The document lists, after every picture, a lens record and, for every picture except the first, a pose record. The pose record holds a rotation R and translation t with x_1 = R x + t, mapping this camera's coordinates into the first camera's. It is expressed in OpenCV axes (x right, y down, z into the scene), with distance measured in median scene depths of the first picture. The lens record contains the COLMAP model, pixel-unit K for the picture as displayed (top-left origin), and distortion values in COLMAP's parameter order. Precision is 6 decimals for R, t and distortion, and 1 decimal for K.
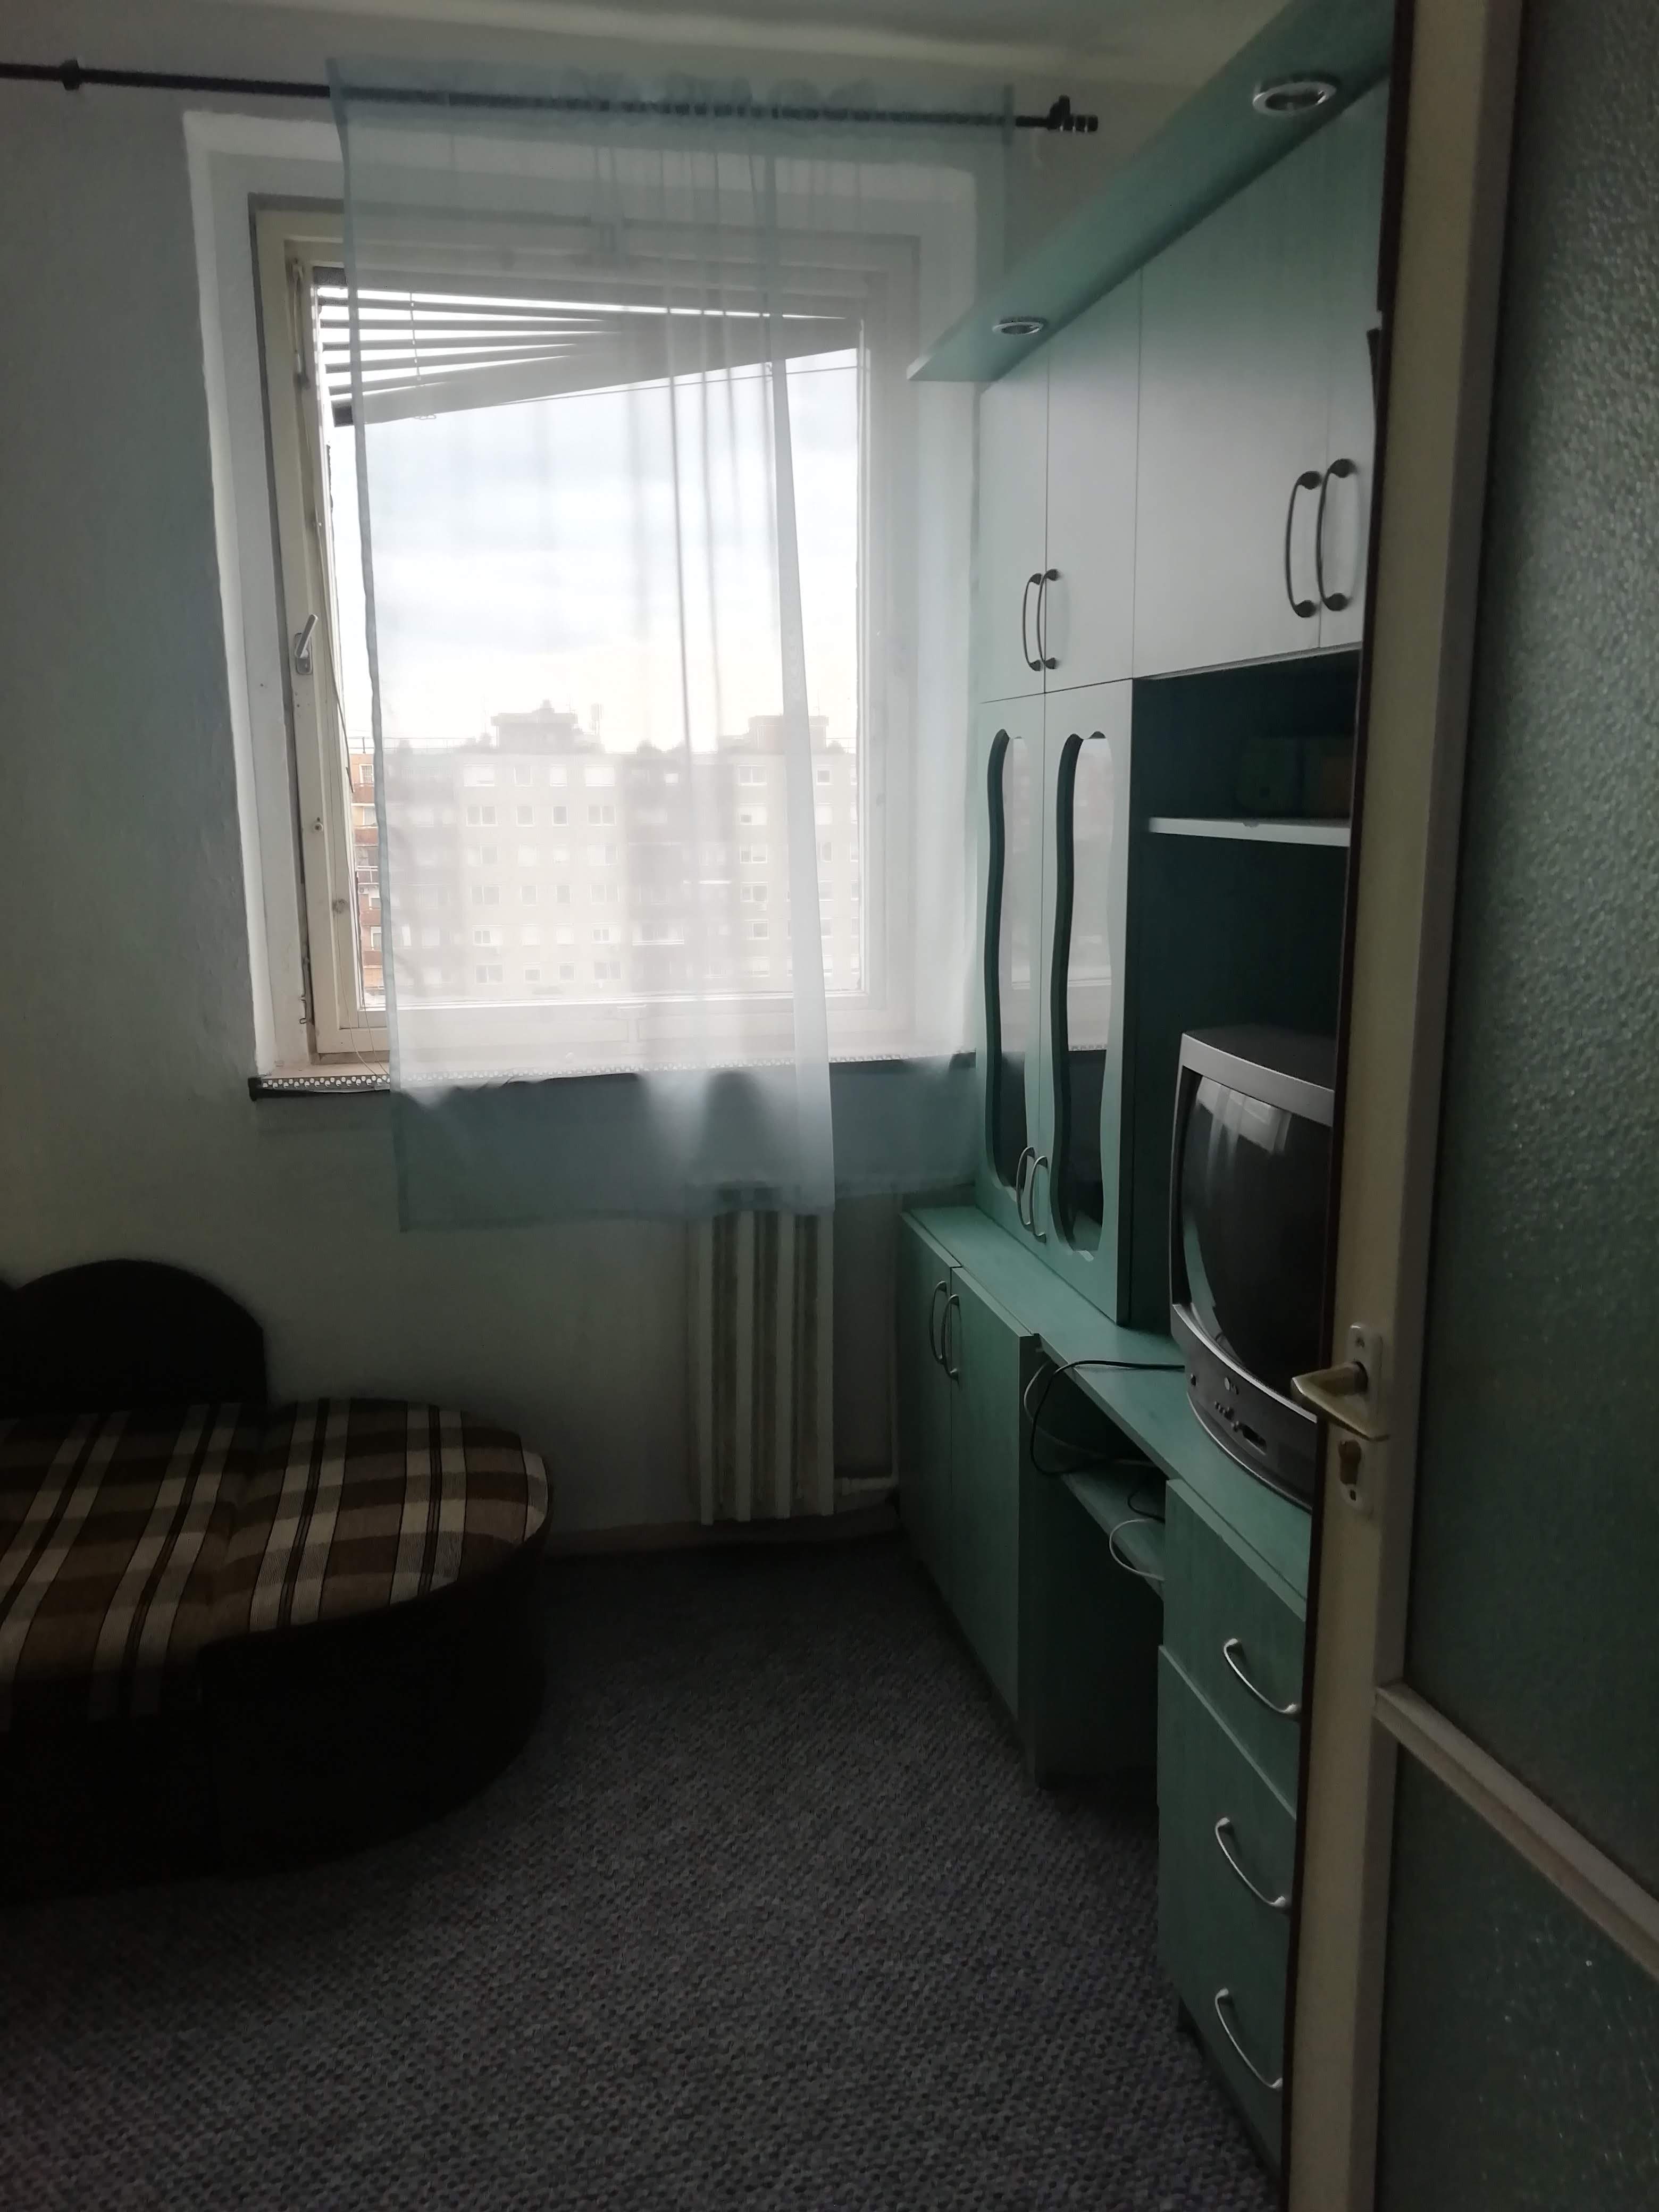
lens RADIAL K [[1653.6, 0, 829.5], [0, 1653.6, 1106.0], [0, 0, 1]] dist [0.045526, -0.009974]
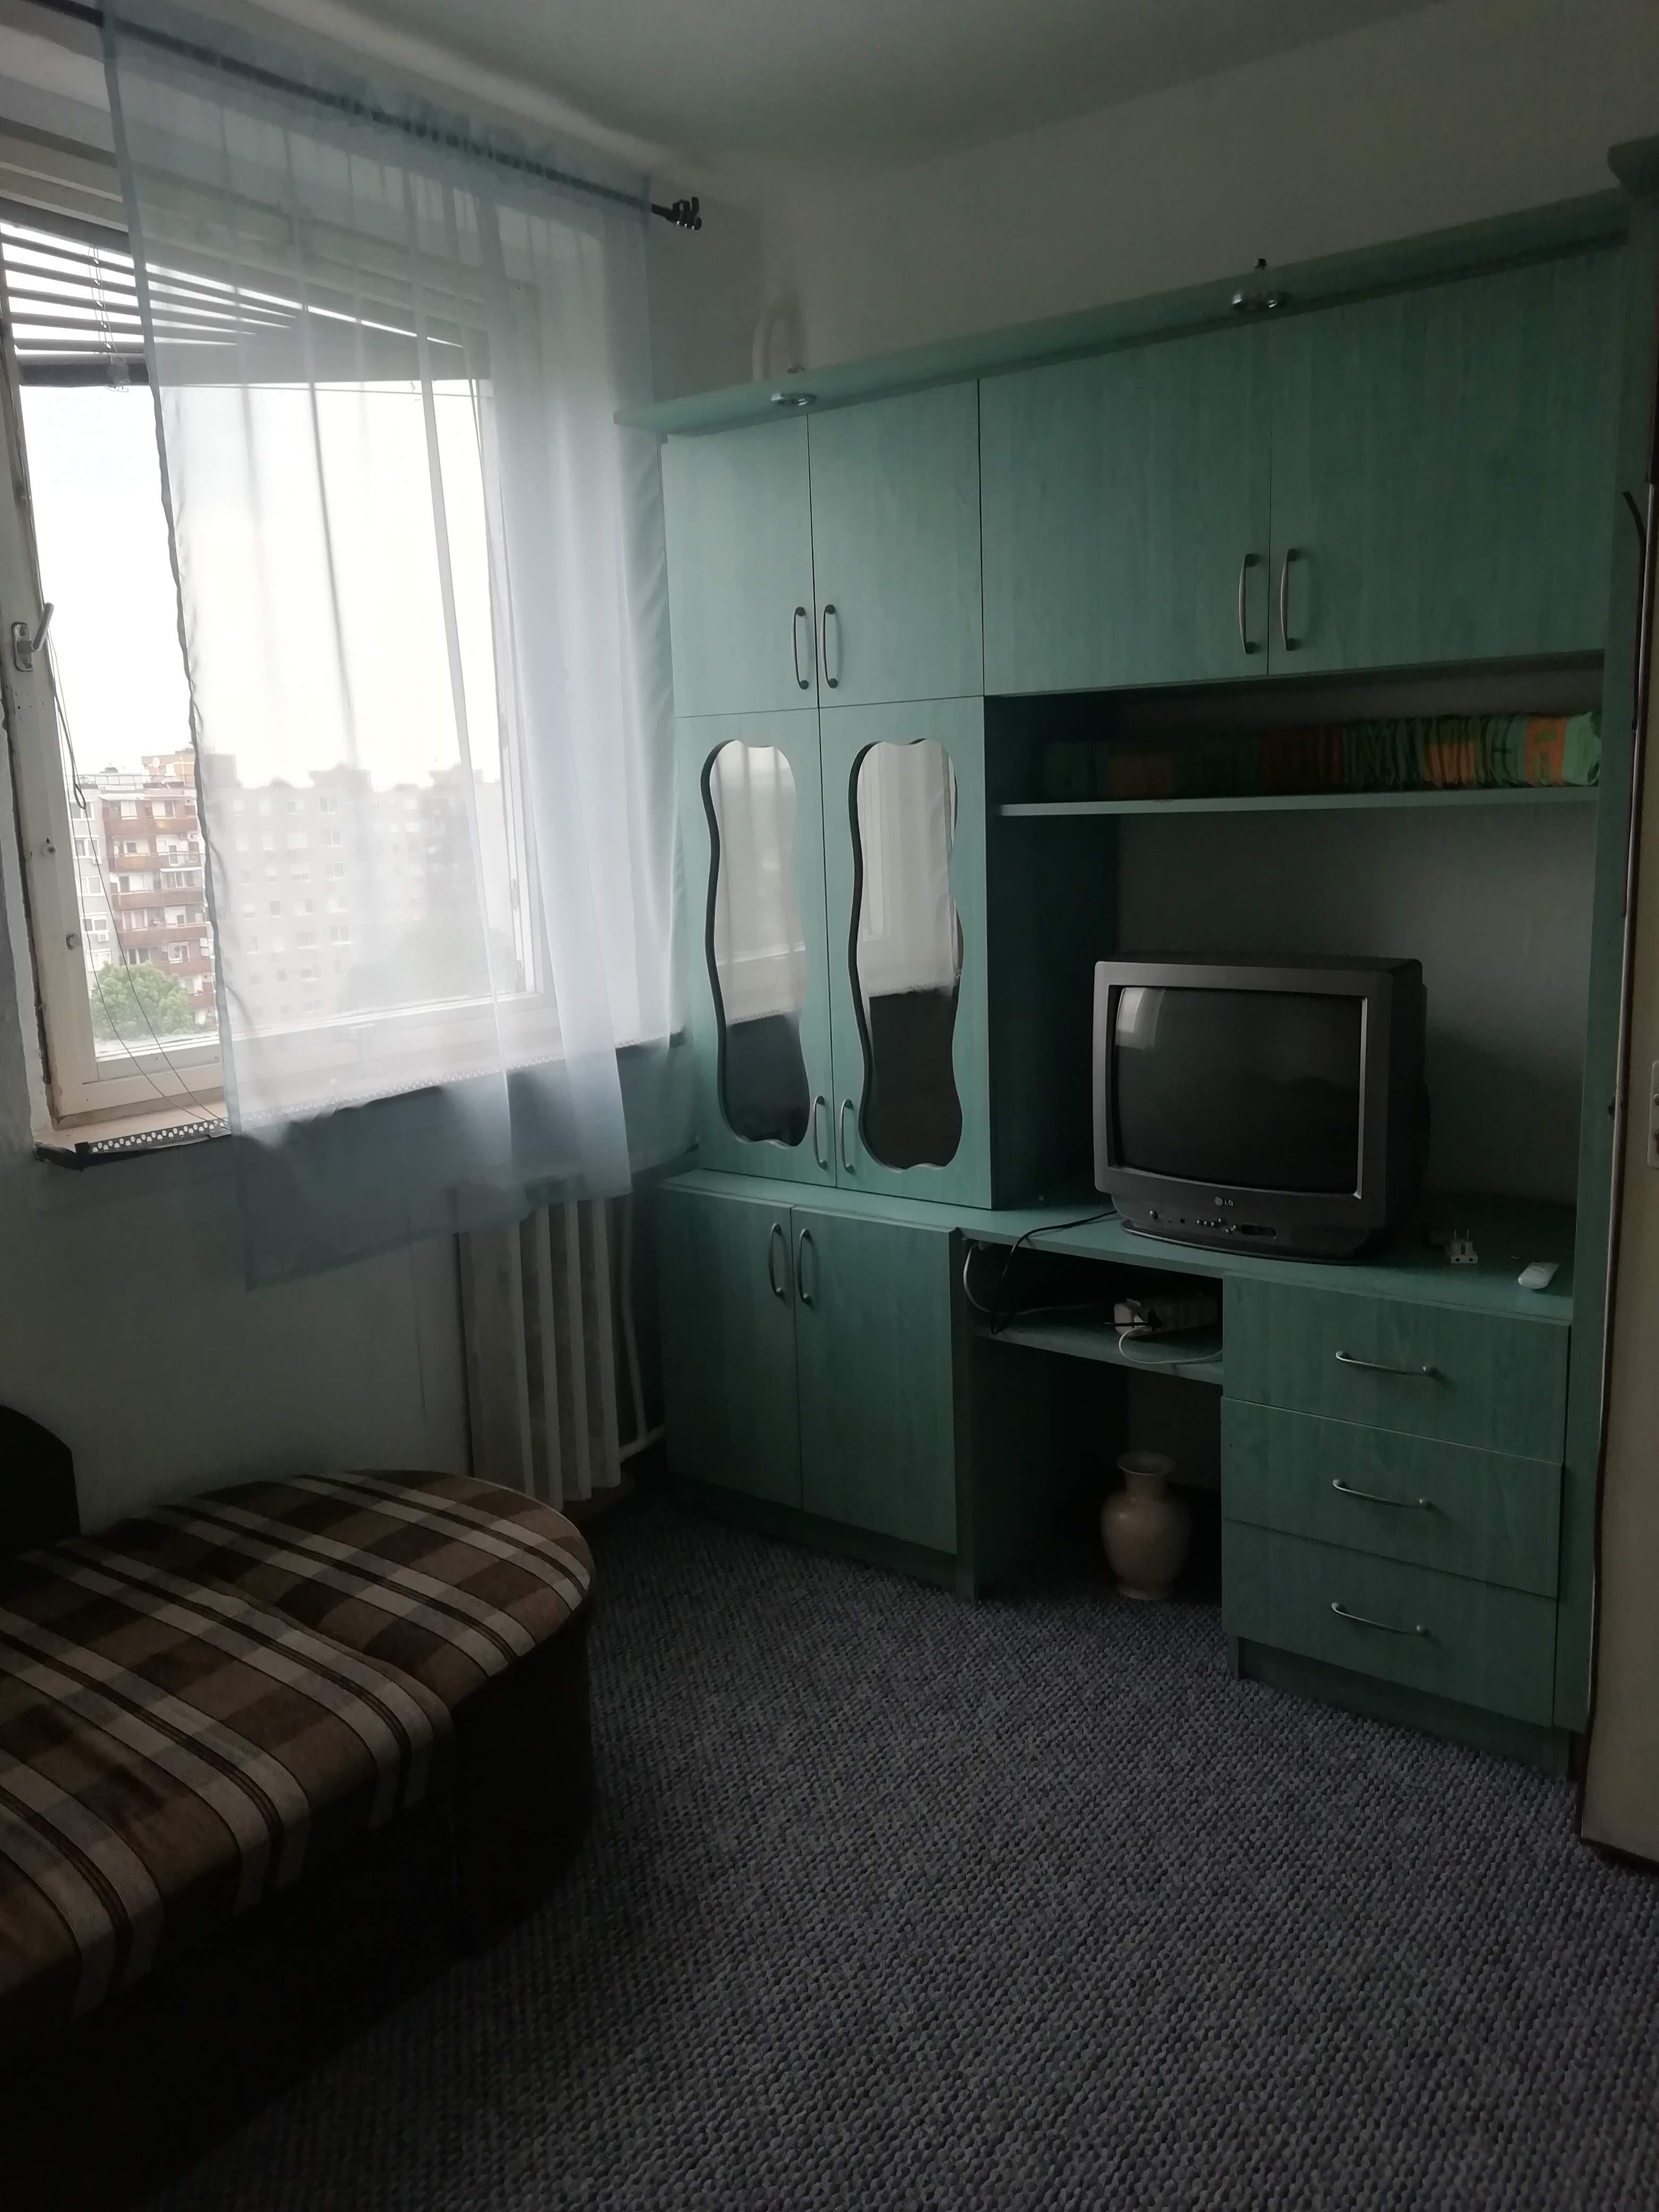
lens RADIAL K [[1653.6, 0, 829.5], [0, 1653.6, 1106.0], [0, 0, 1]] dist [0.045526, -0.009974]
pose [[0.747375, -0.138417, 0.649825, -0.630974], [0.154198, 0.987489, 0.032996, -0.005193], [-0.646262, 0.075541, 0.759368, 0.108556]]
